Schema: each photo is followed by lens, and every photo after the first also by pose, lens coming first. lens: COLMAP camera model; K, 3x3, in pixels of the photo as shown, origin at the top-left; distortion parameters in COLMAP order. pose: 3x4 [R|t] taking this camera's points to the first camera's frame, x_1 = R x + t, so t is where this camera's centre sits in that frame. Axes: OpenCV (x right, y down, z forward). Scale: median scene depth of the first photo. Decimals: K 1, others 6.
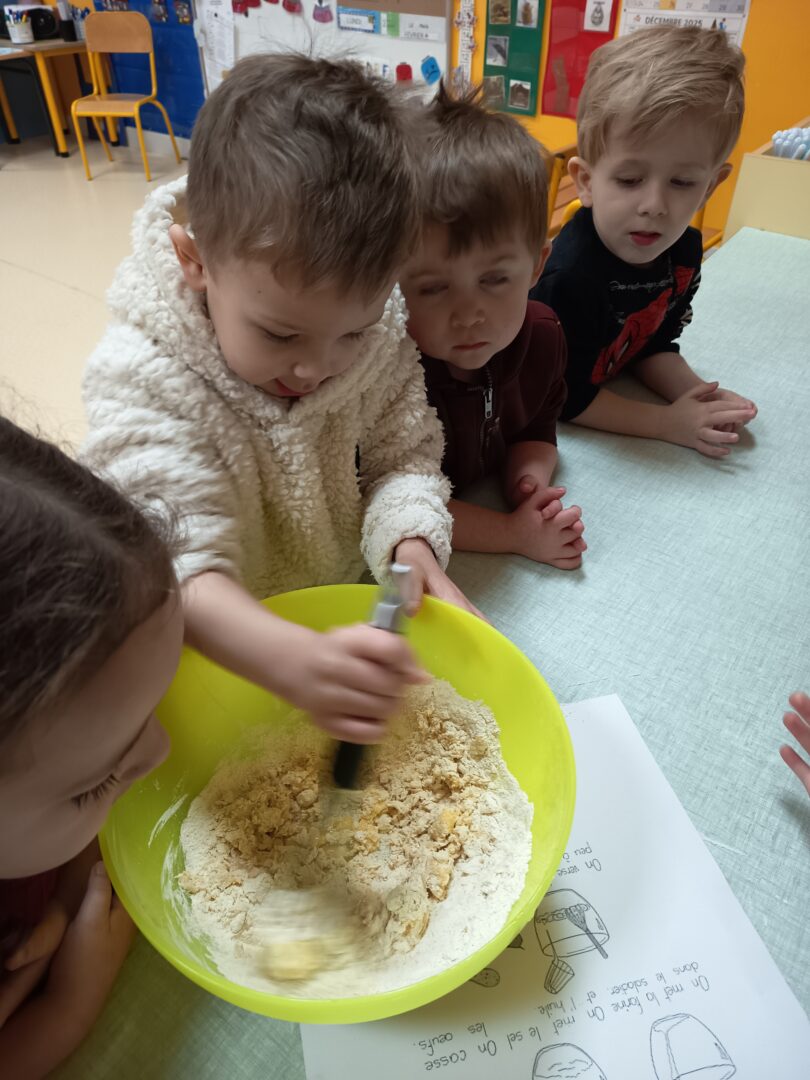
lens RADIAL K [[770.1, 0, 406.1], [0, 770.1, 538.0], [0, 0, 1]] dist [0.023084, -0.008670]
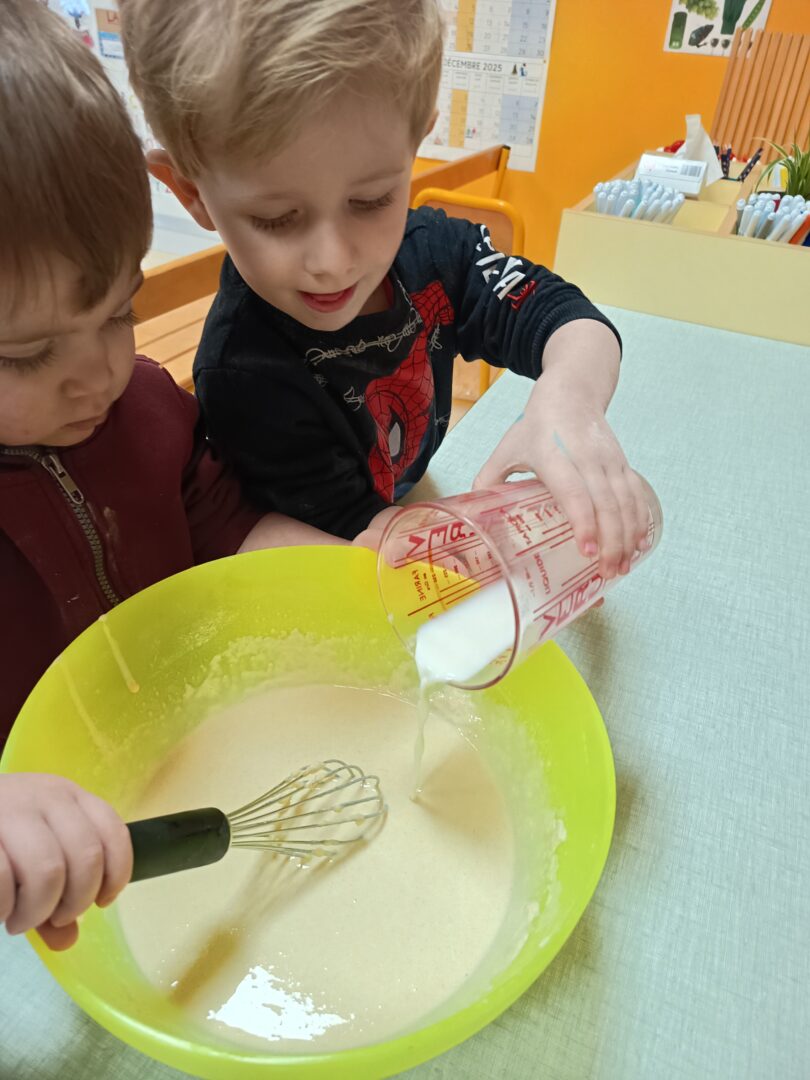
lens RADIAL K [[770.1, 0, 403.2], [0, 770.1, 541.4], [0, 0, 1]] dist [0.023084, -0.008670]
pose [[0.980077, -0.063104, 0.188325, 0.096843], [0.071988, 0.996574, -0.040710, -0.126377], [-0.185111, 0.053456, 0.981263, 0.253114]]
